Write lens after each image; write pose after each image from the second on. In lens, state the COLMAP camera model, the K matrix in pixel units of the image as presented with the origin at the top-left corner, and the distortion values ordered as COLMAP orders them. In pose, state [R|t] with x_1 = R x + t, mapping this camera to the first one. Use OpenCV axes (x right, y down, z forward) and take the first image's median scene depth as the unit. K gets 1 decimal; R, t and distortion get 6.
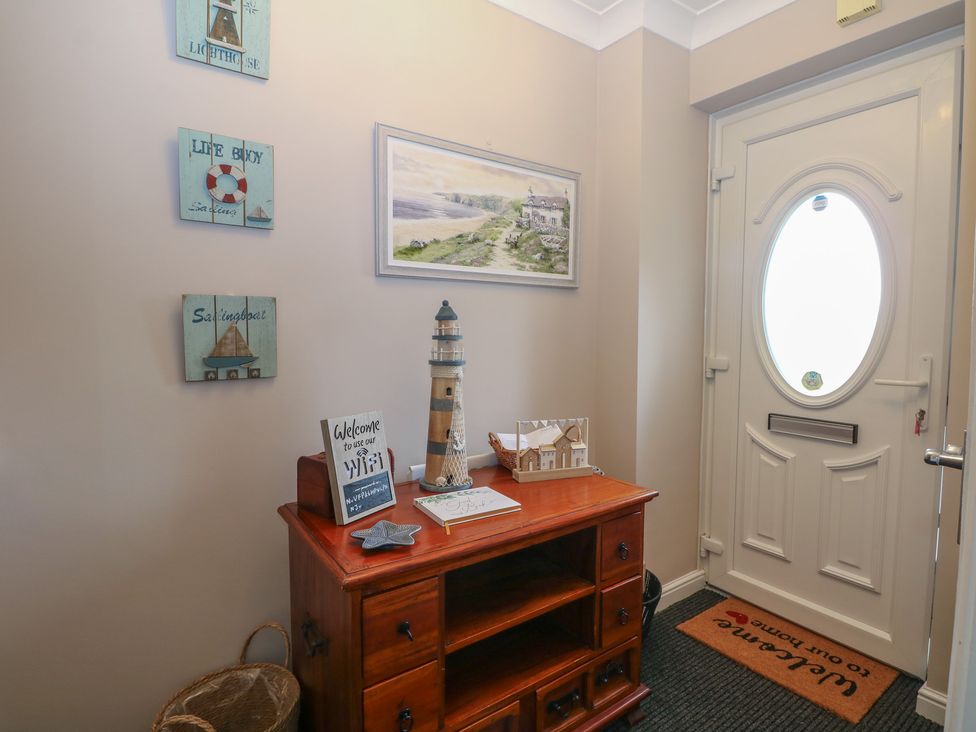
lens RADIAL K [[511.4, 0, 488.0], [0, 511.4, 366.0], [0, 0, 1]] dist [-0.000101, -0.015160]
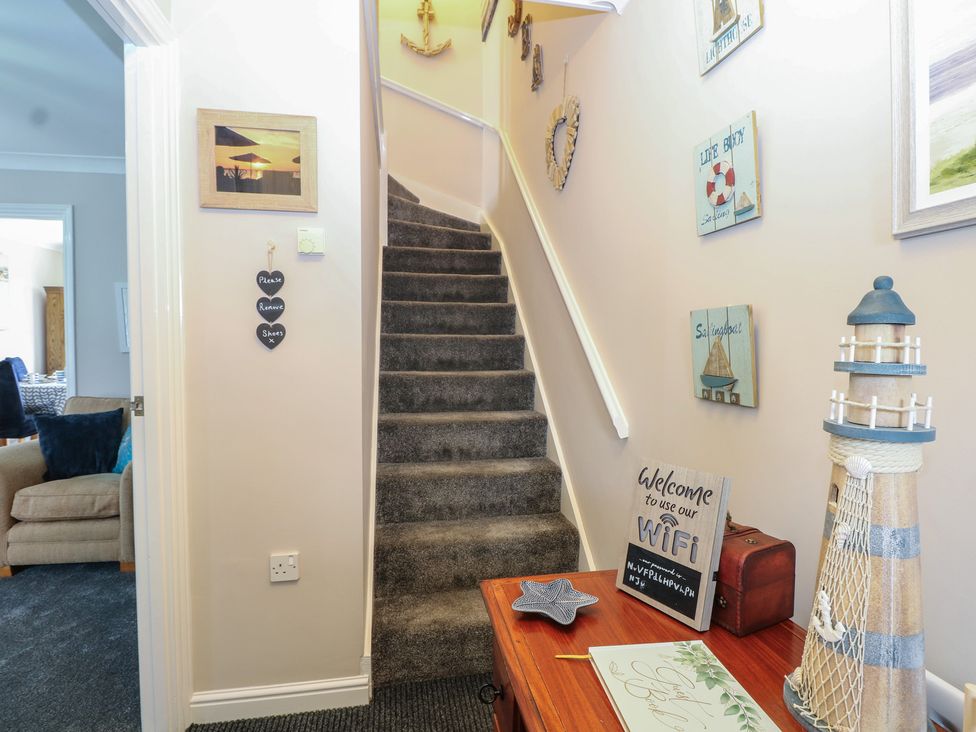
lens RADIAL K [[511.4, 0, 488.0], [0, 511.4, 366.0], [0, 0, 1]] dist [-0.000101, -0.015160]
pose [[-0.430830, 0.038849, -0.901596, 0.476382], [-0.066548, 0.994985, 0.074674, -0.076674], [0.899976, 0.092171, -0.426085, 1.024539]]
